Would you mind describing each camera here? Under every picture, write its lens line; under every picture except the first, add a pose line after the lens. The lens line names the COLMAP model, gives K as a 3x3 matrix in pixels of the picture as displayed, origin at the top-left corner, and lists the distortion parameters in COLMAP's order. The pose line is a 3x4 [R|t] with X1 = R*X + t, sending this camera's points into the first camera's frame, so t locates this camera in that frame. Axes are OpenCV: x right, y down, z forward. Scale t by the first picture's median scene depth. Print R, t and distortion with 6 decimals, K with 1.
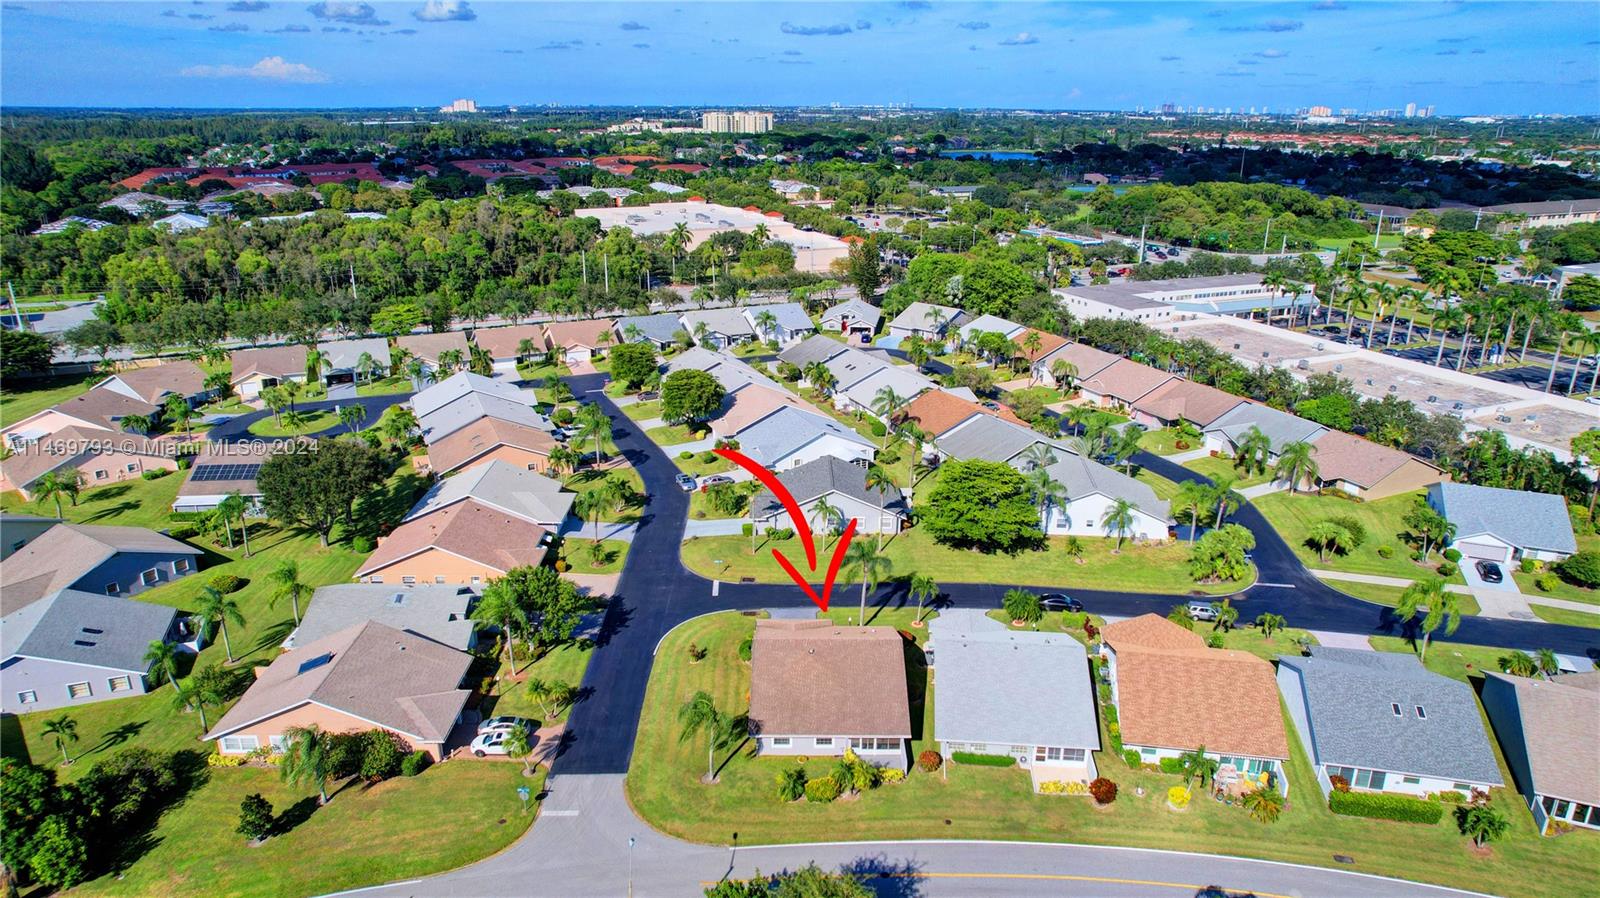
lens RADIAL K [[1025.3, 0, 800.0], [0, 1025.3, 449.0], [0, 0, 1]] dist [-0.072092, 0.073185]
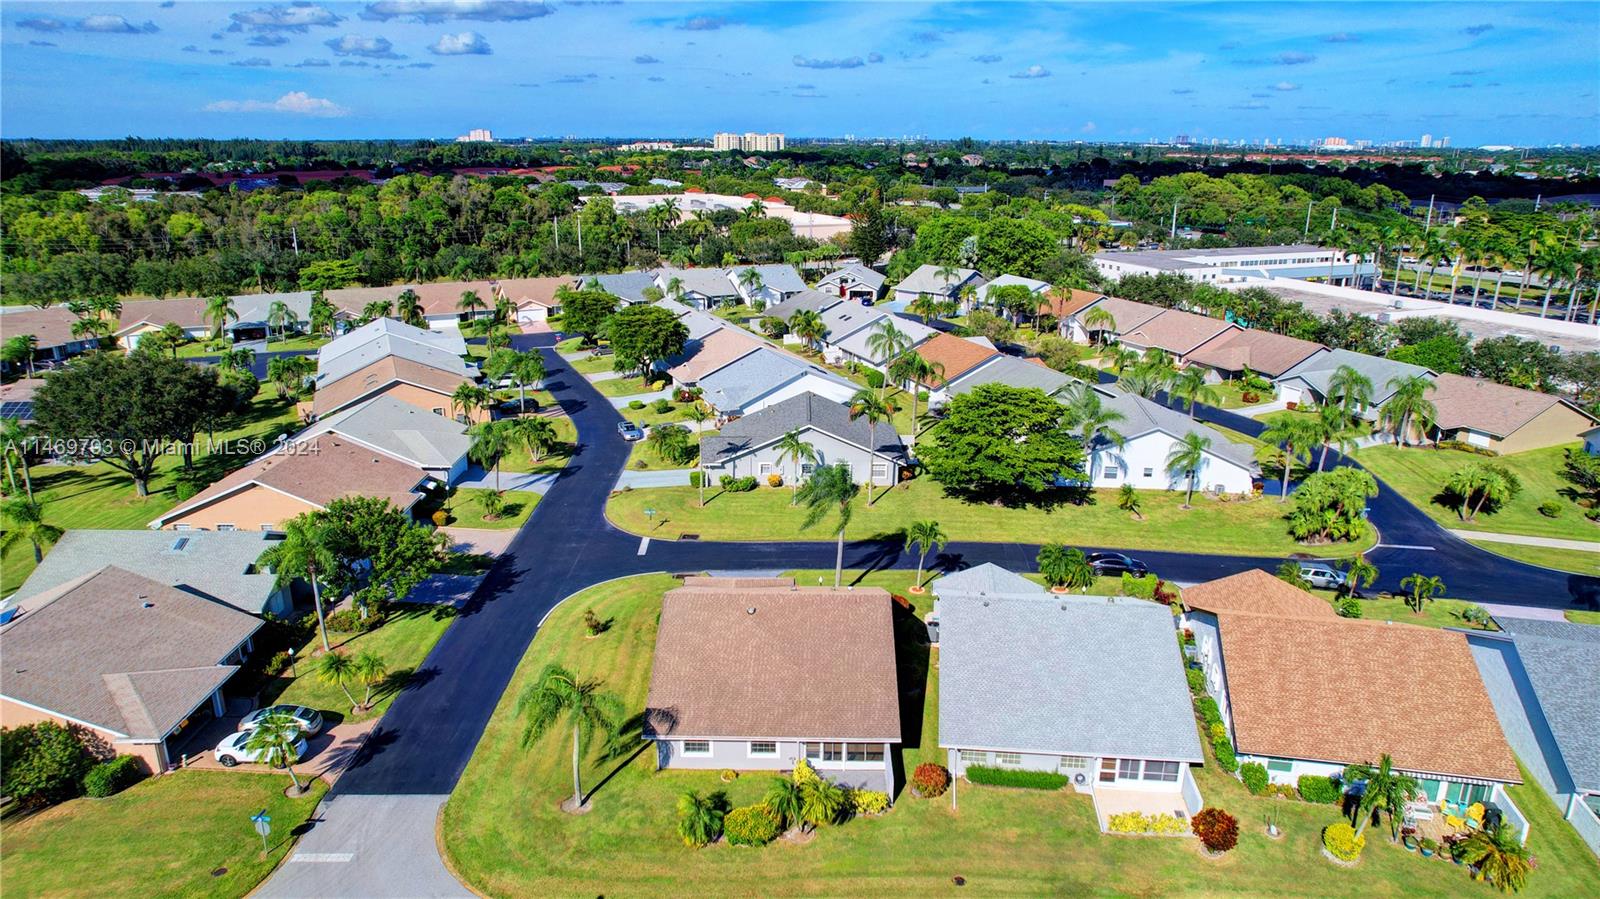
lens RADIAL K [[1025.3, 0, 800.0], [0, 1025.3, 449.5], [0, 0, 1]] dist [-0.072092, 0.073185]
pose [[0.999902, 0.003578, -0.013545, 0.032878], [-0.003980, 0.999549, -0.029776, 0.073441], [0.013432, 0.029827, 0.999465, 0.220468]]
